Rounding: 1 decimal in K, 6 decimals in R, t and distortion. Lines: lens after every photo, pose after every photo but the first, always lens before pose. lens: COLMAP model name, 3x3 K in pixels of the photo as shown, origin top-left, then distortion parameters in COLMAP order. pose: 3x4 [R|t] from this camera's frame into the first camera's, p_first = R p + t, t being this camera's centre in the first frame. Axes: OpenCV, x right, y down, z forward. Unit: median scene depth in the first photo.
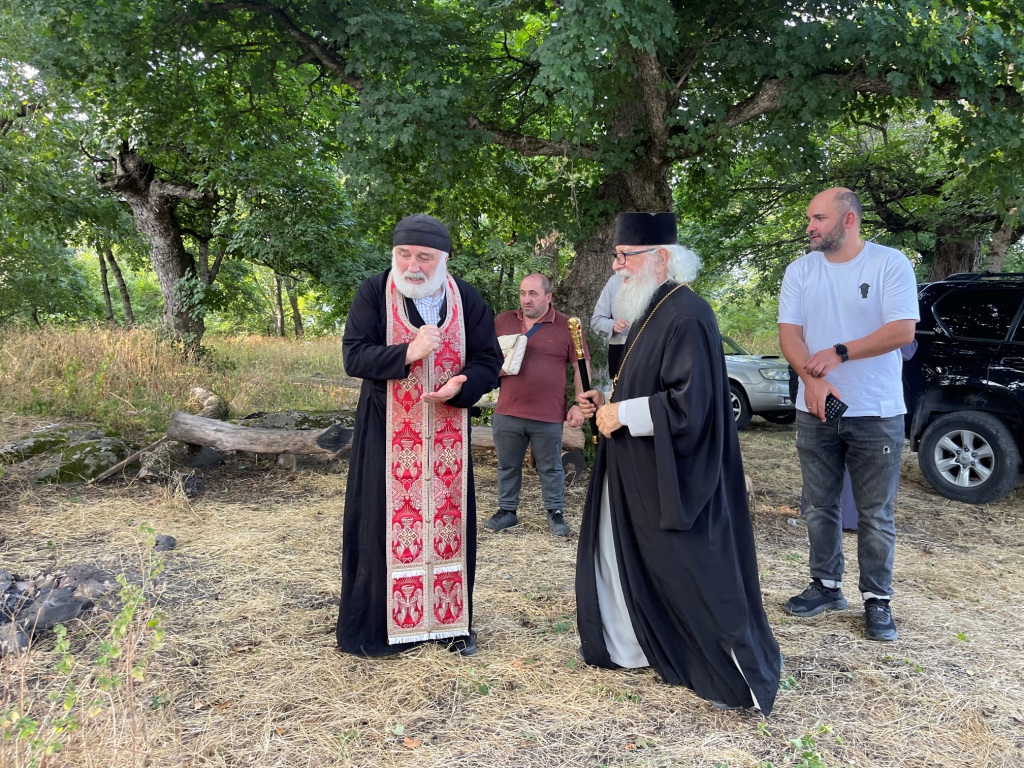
lens RADIAL K [[765.7, 0, 511.8], [0, 765.7, 384.0], [0, 0, 1]] dist [0.021565, -0.047540]
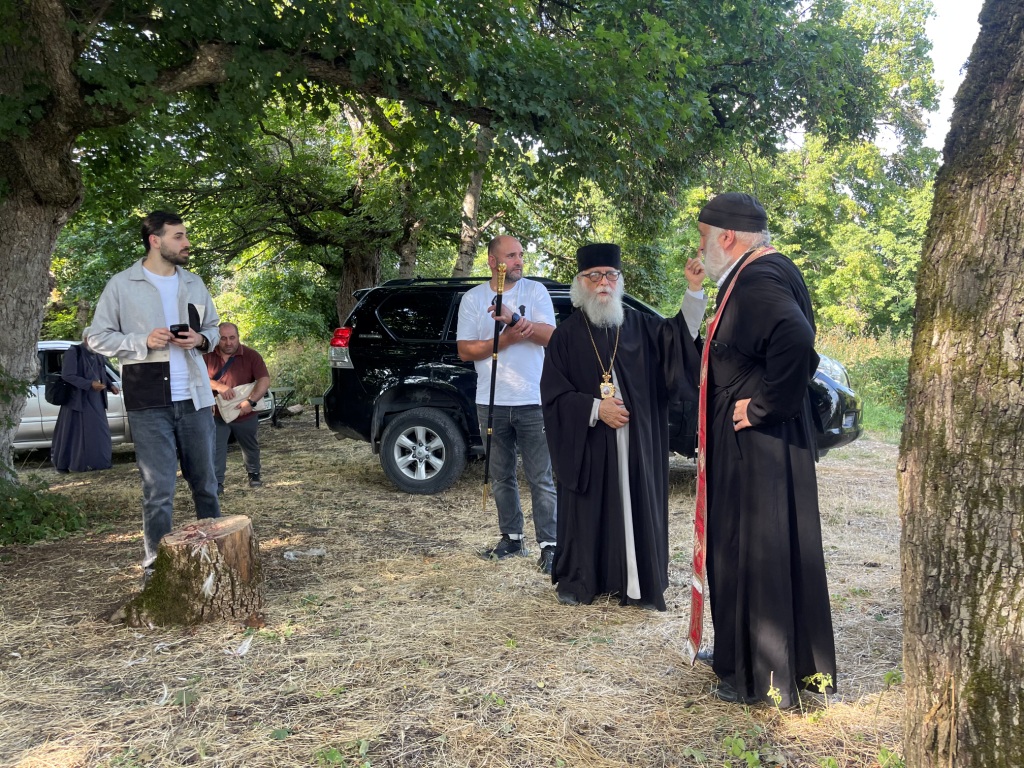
lens RADIAL K [[765.7, 0, 514.9], [0, 765.7, 385.6], [0, 0, 1]] dist [0.021565, -0.047540]
pose [[0.739610, -0.087825, 0.667281, -0.008536], [0.099169, 0.994849, 0.021020, -0.004631], [-0.665690, 0.050627, 0.744509, 0.121205]]
